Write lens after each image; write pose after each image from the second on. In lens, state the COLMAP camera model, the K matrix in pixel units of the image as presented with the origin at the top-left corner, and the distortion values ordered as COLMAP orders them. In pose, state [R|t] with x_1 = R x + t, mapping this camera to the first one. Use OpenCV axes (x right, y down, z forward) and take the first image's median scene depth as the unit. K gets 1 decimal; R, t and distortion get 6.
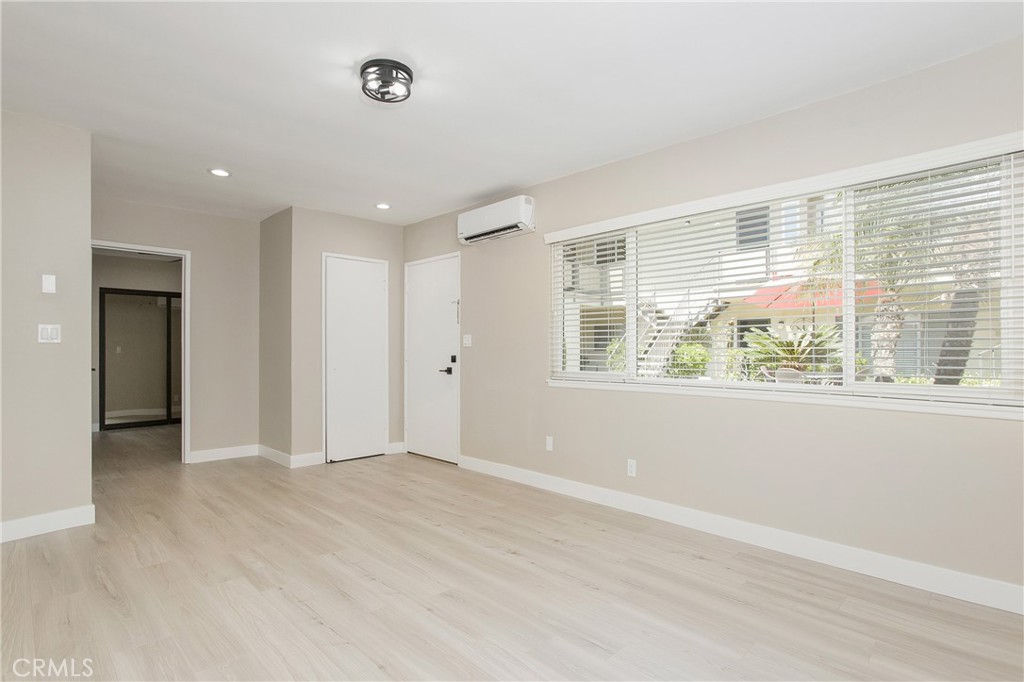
lens RADIAL K [[522.8, 0, 511.9], [0, 522.8, 354.7], [0, 0, 1]] dist [-0.028192, 0.000158]
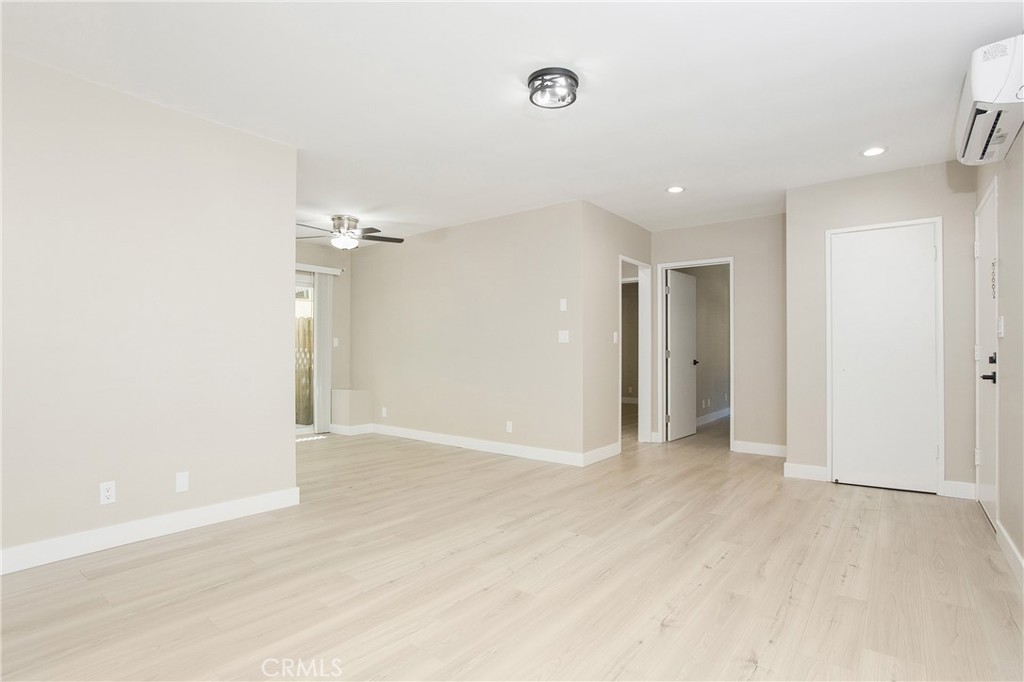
lens RADIAL K [[508.3, 0, 491.5], [0, 508.3, 344.8], [0, 0, 1]] dist [-0.060508, 0.000402]
pose [[0.114712, -0.011116, -0.993337, 0.582037], [-0.000545, 0.999937, -0.011253, -0.003233], [0.993399, 0.001833, 0.114698, 0.591324]]
